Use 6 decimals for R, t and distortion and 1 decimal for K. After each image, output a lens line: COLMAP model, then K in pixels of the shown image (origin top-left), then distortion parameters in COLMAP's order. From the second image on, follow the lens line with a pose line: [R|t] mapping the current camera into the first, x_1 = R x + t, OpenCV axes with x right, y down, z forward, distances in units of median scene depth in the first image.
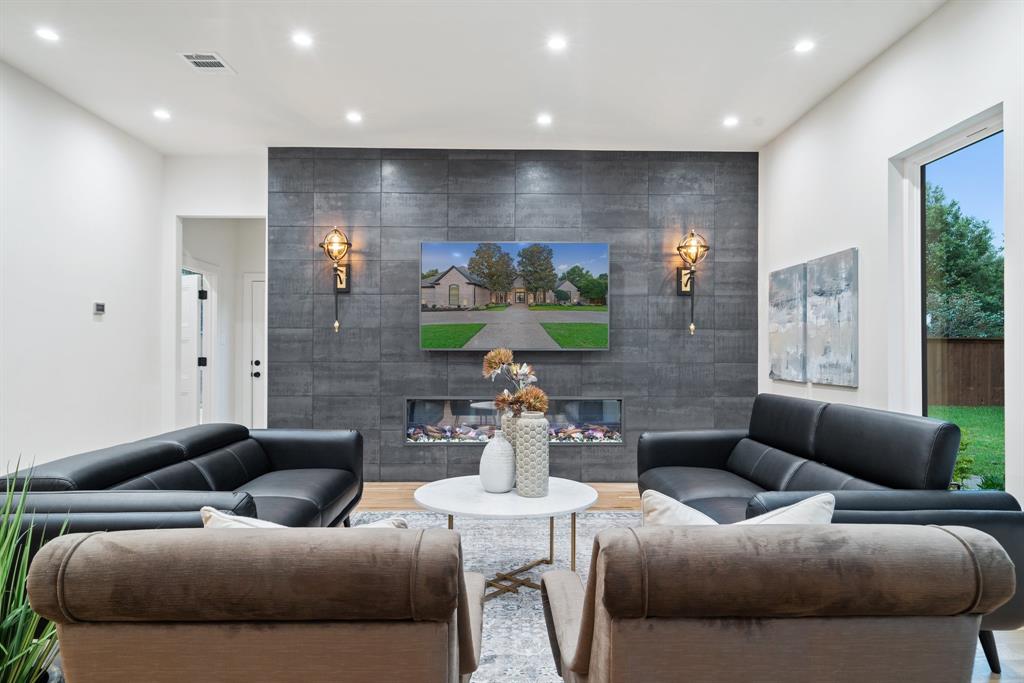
lens RADIAL K [[617.1, 0, 506.6], [0, 617.1, 347.3], [0, 0, 1]] dist [0.013079, 0.000445]
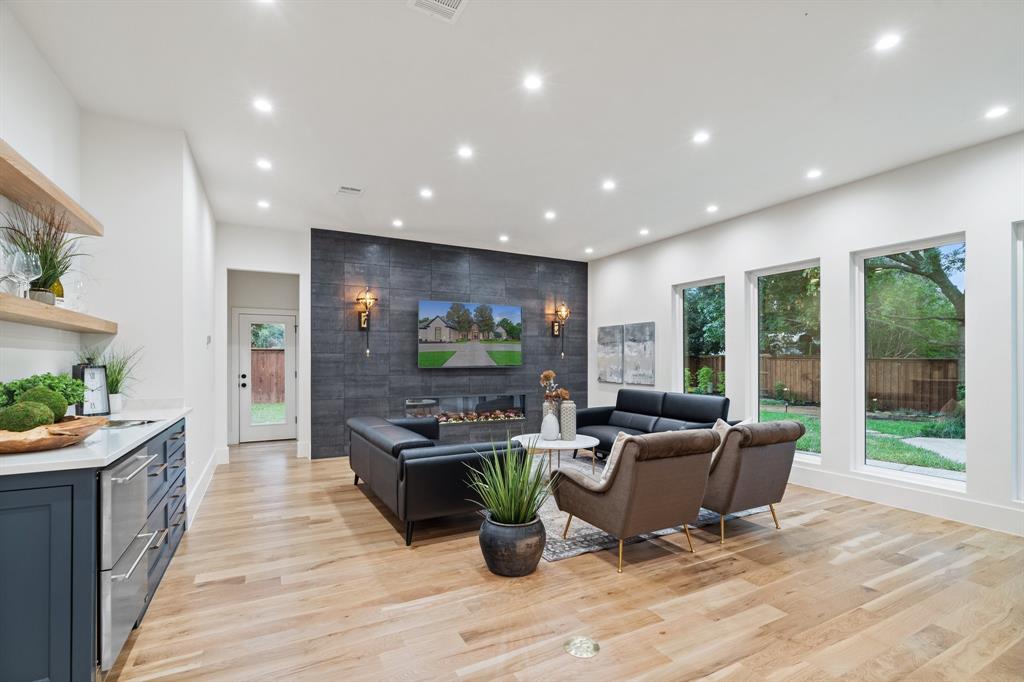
lens RADIAL K [[469.1, 0, 504.6], [0, 469.1, 356.9], [0, 0, 1]] dist [-0.001974, 0.001637]
pose [[0.894219, 0.002831, 0.447620, -0.473255], [-0.003734, 0.999992, 0.001134, -0.025080], [-0.447614, -0.002686, 0.894223, -0.182865]]
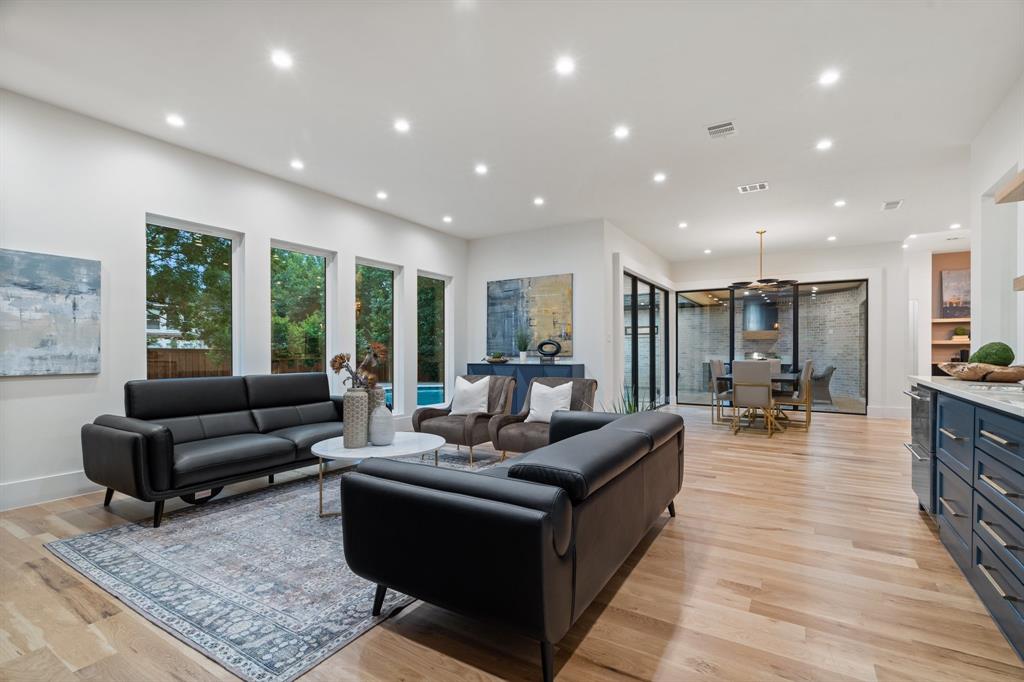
lens RADIAL K [[469.1, 0, 513.3], [0, 469.1, 346.1], [0, 0, 1]] dist [-0.001974, 0.001637]
pose [[-0.838319, 0.001794, 0.545177, -0.466093], [-0.004616, 0.999935, -0.010388, 0.011669], [-0.545161, -0.011225, -0.838257, 0.958733]]
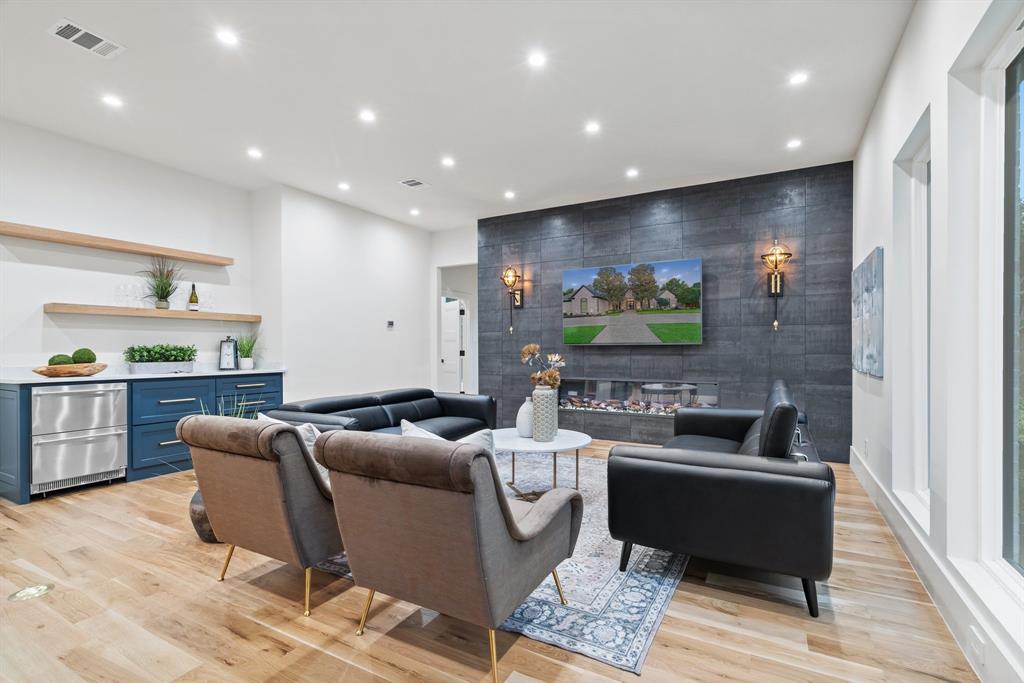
lens RADIAL K [[469.1, 0, 511.2], [0, 469.1, 348.1], [0, 0, 1]] dist [-0.001974, 0.001637]
pose [[0.867410, -0.004702, -0.497573, 0.296003], [0.010672, 0.999901, 0.009157, -0.000005], [0.497480, -0.013253, 0.867374, -0.017427]]
